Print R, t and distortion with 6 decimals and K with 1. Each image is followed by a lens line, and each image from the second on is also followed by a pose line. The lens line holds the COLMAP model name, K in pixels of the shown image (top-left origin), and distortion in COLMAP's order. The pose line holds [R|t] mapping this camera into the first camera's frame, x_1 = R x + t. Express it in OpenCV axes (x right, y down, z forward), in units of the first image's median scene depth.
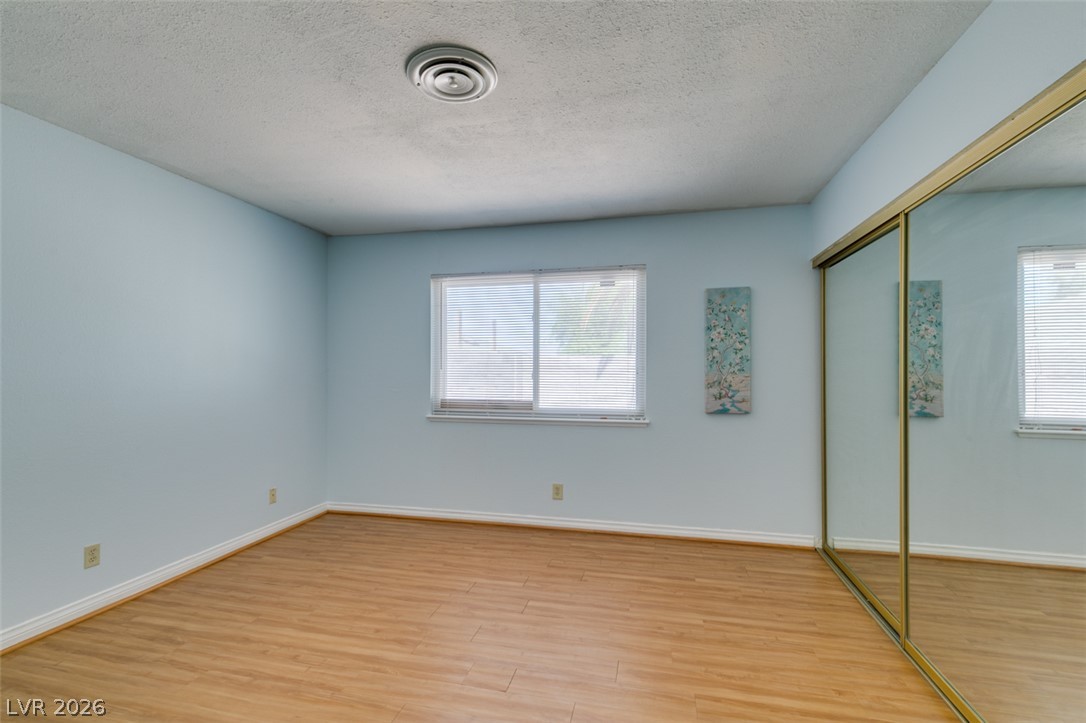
lens RADIAL K [[491.3, 0, 541.3], [0, 491.3, 366.6], [0, 0, 1]] dist [-0.000512, -0.001403]
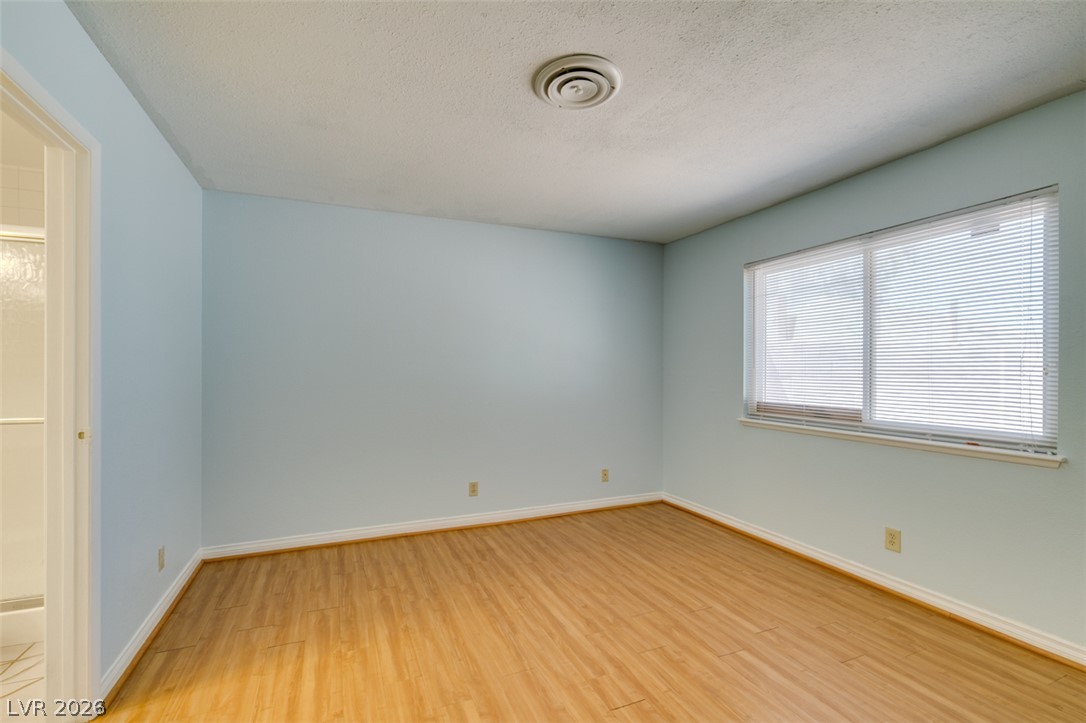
lens RADIAL K [[491.3, 0, 538.4], [0, 491.3, 365.3], [0, 0, 1]] dist [-0.000512, -0.001403]
pose [[0.590012, -0.006788, -0.807366, 0.363746], [0.004012, 0.999977, -0.005475, 0.004903], [0.807384, -0.000009, 0.590026, 0.200855]]
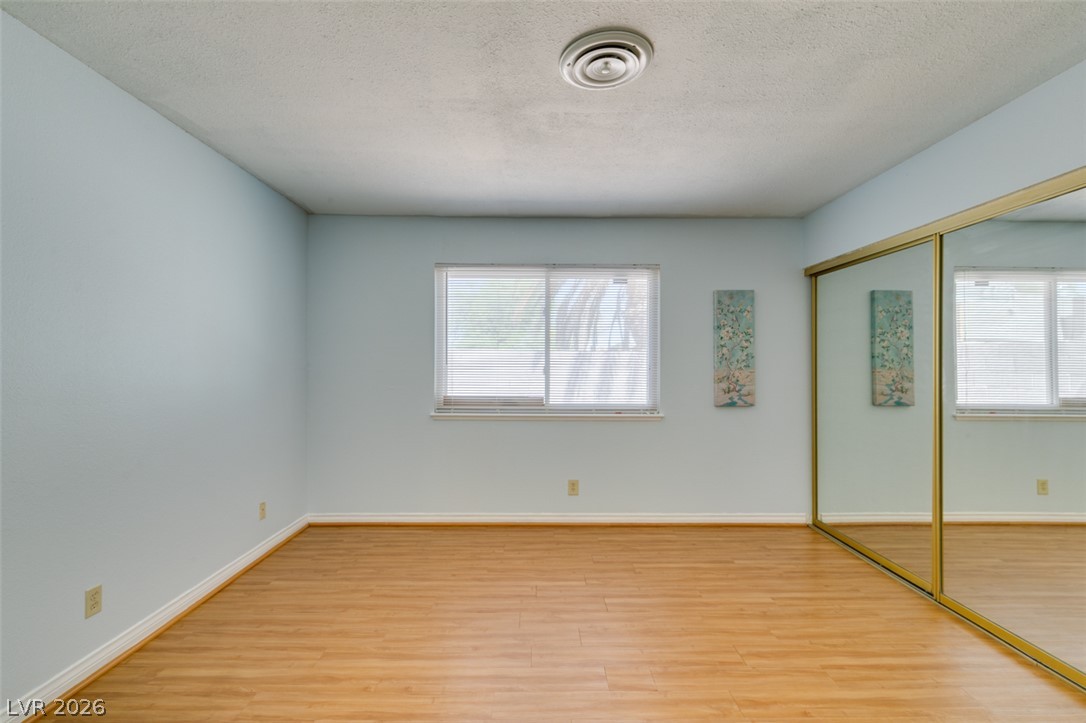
lens RADIAL K [[491.3, 0, 537.6], [0, 491.3, 361.8], [0, 0, 1]] dist [-0.000512, -0.001403]
pose [[0.971454, 0.004527, 0.237186, -0.327665], [-0.004608, 0.999989, -0.000213, -0.000224], [-0.237185, -0.000886, 0.971464, 0.056368]]
